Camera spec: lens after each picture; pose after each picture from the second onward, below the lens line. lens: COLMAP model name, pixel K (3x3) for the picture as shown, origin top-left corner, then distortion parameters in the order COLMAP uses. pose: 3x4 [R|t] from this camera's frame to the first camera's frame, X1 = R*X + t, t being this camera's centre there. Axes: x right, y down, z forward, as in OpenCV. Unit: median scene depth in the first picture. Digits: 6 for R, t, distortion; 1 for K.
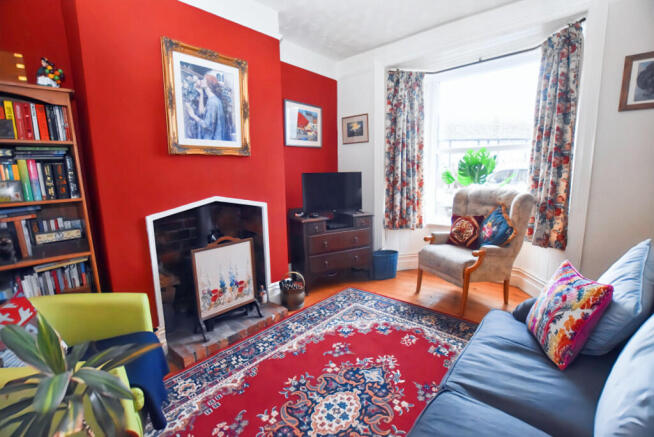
lens RADIAL K [[288.0, 0, 327.7], [0, 288.0, 221.3], [0, 0, 1]] dist [-0.019778, 0.000463]
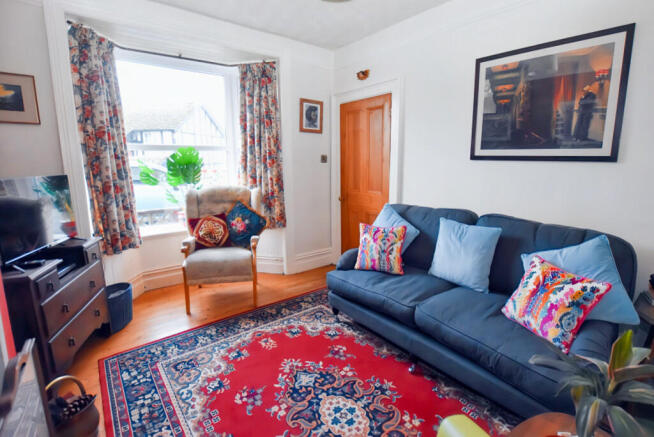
lens RADIAL K [[308.2, 0, 335.1], [0, 308.2, 216.9], [0, 0, 1]] dist [-0.025471, 0.000241]
pose [[0.167648, -0.154727, 0.973629, -0.577946], [0.170096, 0.977335, 0.126027, -0.093970], [-0.971062, 0.144482, 0.190167, 0.470598]]
